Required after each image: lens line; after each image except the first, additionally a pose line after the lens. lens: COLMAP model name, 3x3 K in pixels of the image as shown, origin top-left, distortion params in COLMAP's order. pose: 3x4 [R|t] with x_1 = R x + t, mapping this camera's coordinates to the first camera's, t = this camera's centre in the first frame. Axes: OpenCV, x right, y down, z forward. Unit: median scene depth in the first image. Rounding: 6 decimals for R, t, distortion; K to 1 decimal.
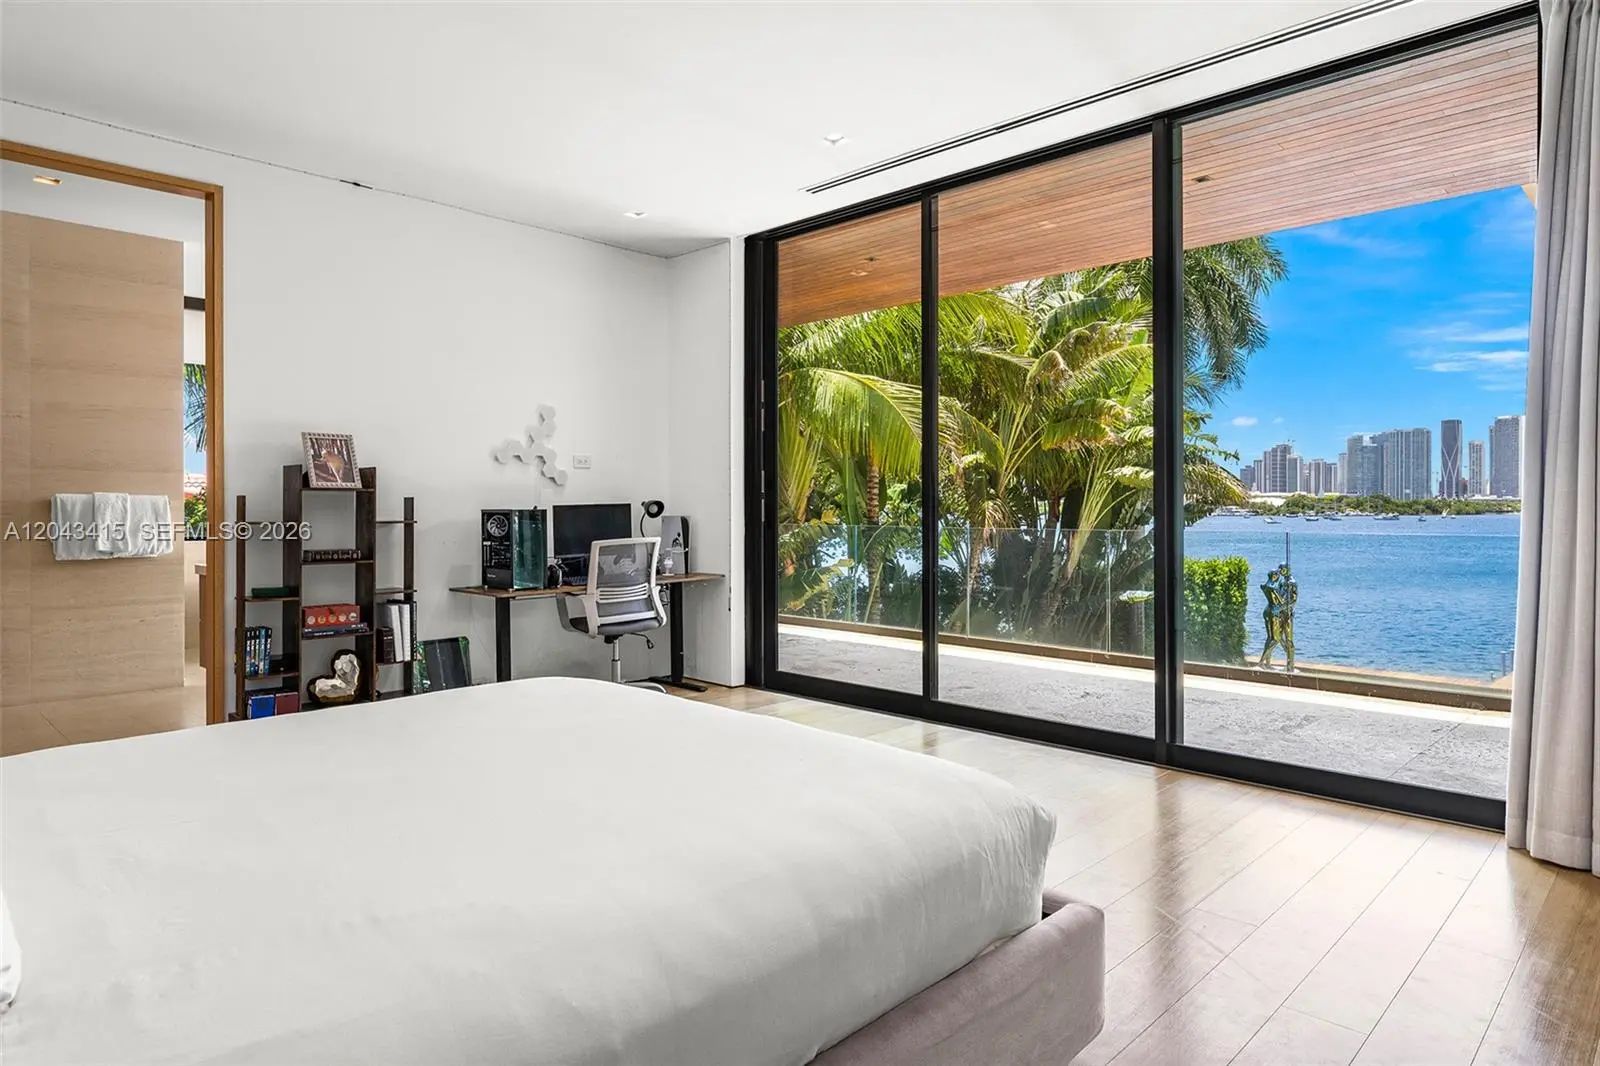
lens RADIAL K [[948.9, 0, 798.0], [0, 948.9, 519.7], [0, 0, 1]] dist [0.007027, 0.000859]
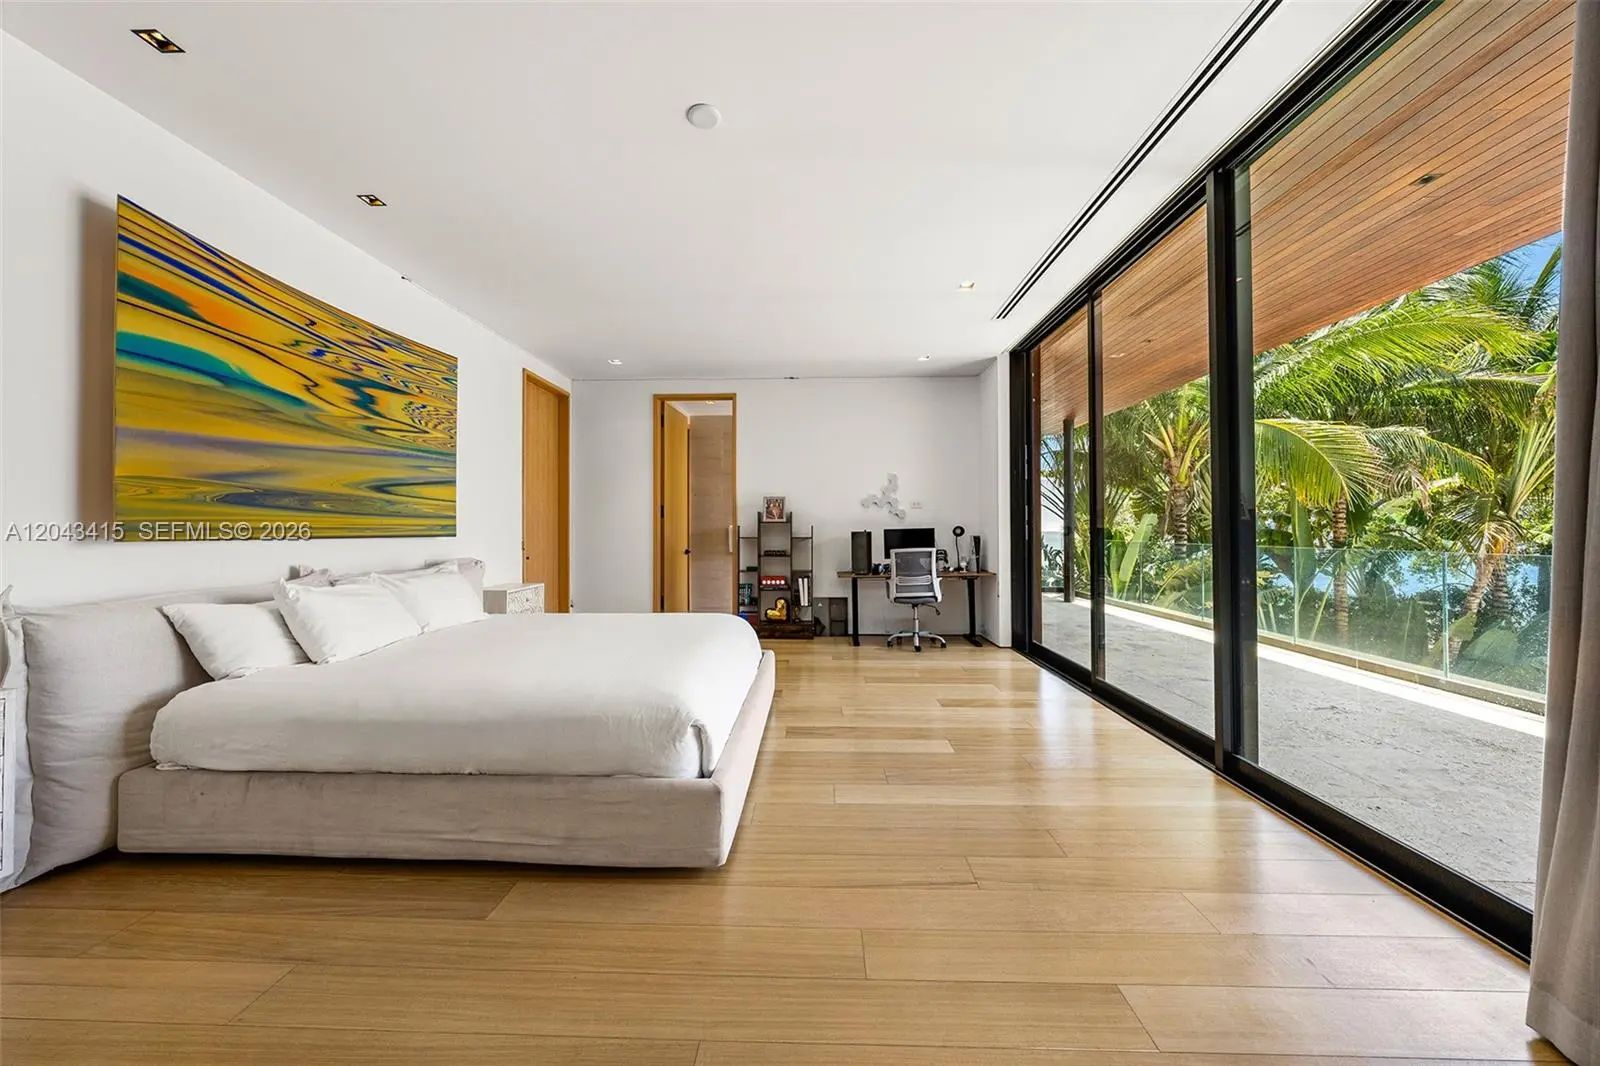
lens RADIAL K [[554.1, 0, 803.6], [0, 554.1, 534.6], [0, 0, 1]] dist [-0.001099, -0.000043]
pose [[0.676822, 0.000444, -0.736147, 0.413965], [-0.006045, 0.999969, -0.004955, 0.001008], [0.736122, 0.007803, 0.676804, 0.171200]]
